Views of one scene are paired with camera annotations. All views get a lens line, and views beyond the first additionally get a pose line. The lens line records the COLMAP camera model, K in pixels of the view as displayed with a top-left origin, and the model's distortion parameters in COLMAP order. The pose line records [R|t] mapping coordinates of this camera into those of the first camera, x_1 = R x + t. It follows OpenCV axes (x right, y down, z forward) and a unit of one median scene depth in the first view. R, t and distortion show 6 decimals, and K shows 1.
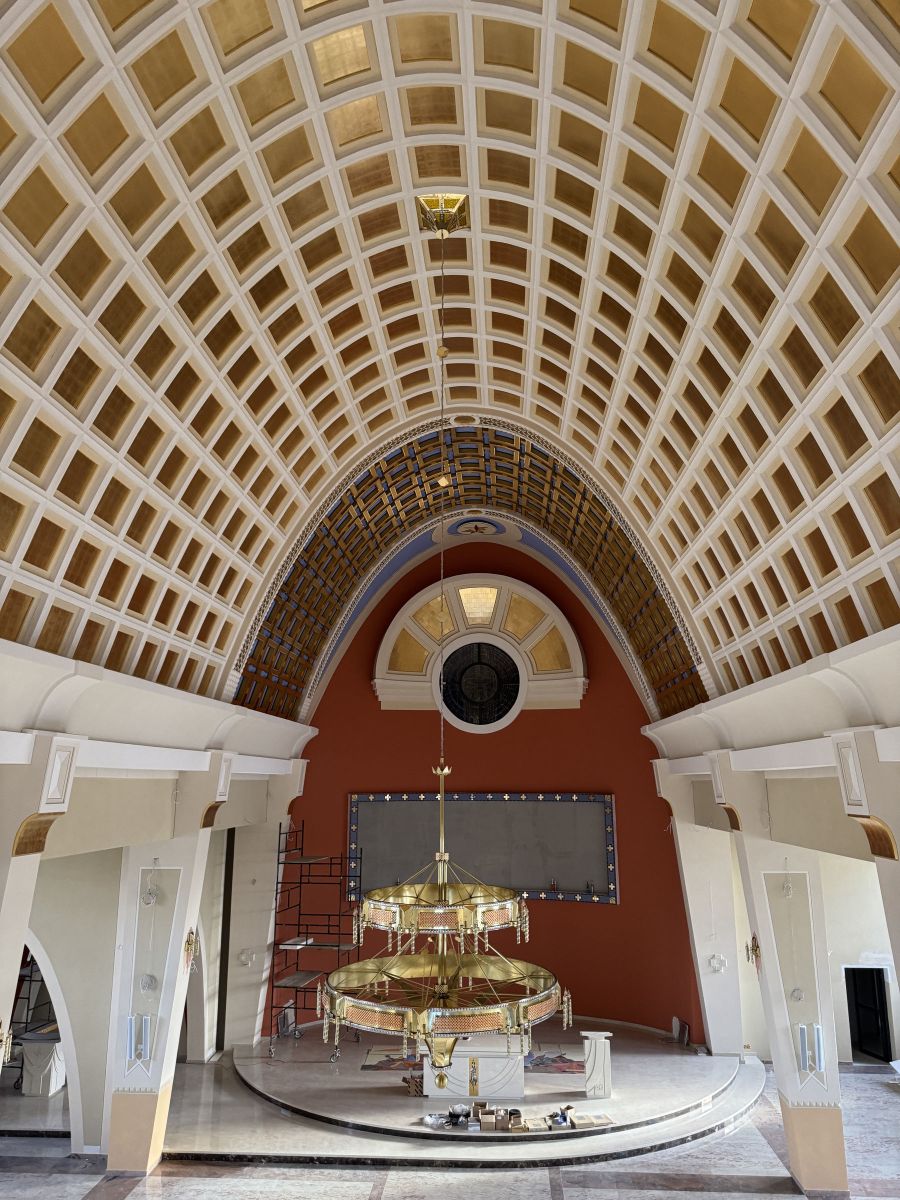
lens RADIAL K [[836.9, 0, 451.3], [0, 836.9, 603.7], [0, 0, 1]] dist [0.064611, -0.062869]
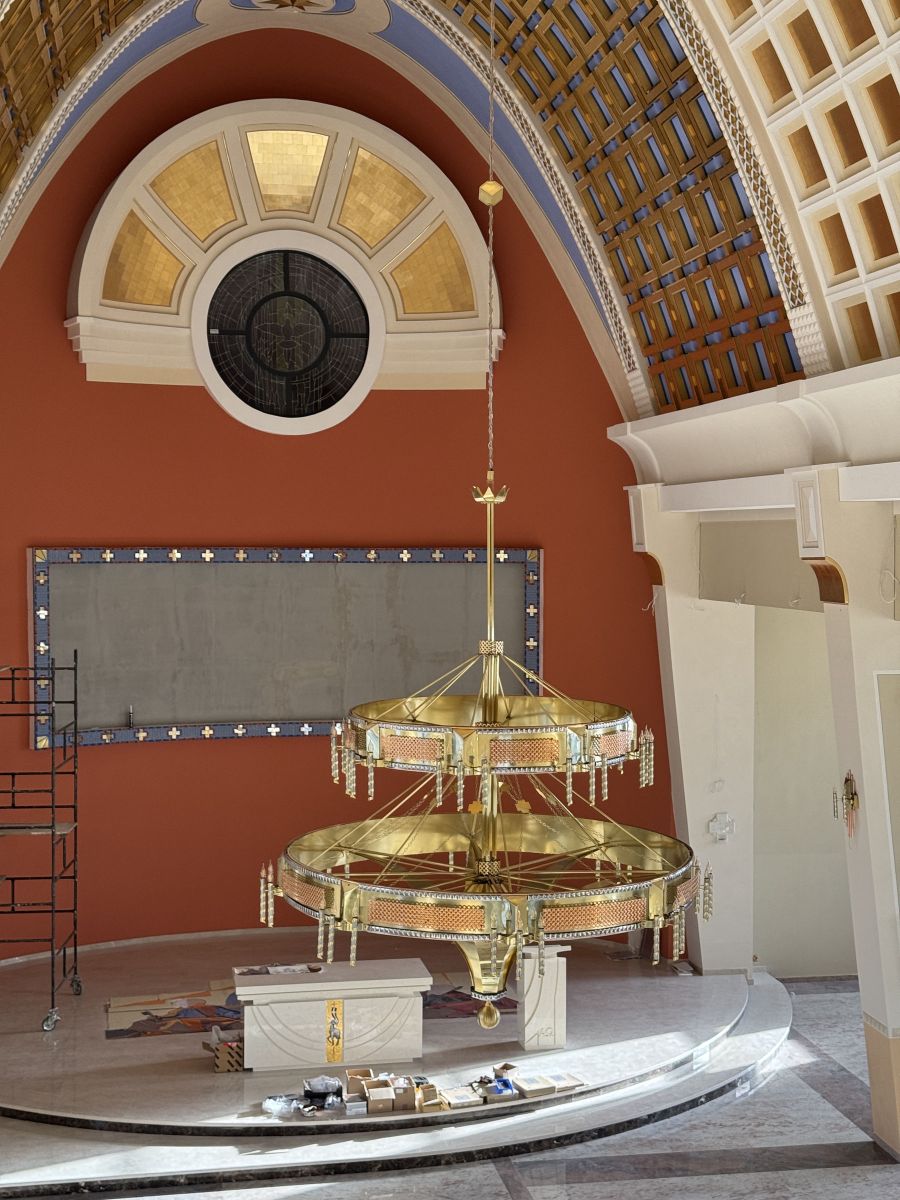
lens RADIAL K [[1663.9, 0, 460.8], [0, 1663.9, 582.0], [0, 0, 1]] dist [0.142799, 0.000000]
pose [[0.969646, -0.002795, 0.244498, -0.140310], [-0.054441, 0.972367, 0.227023, 0.008327], [-0.238377, -0.233443, 0.942699, -0.001482]]
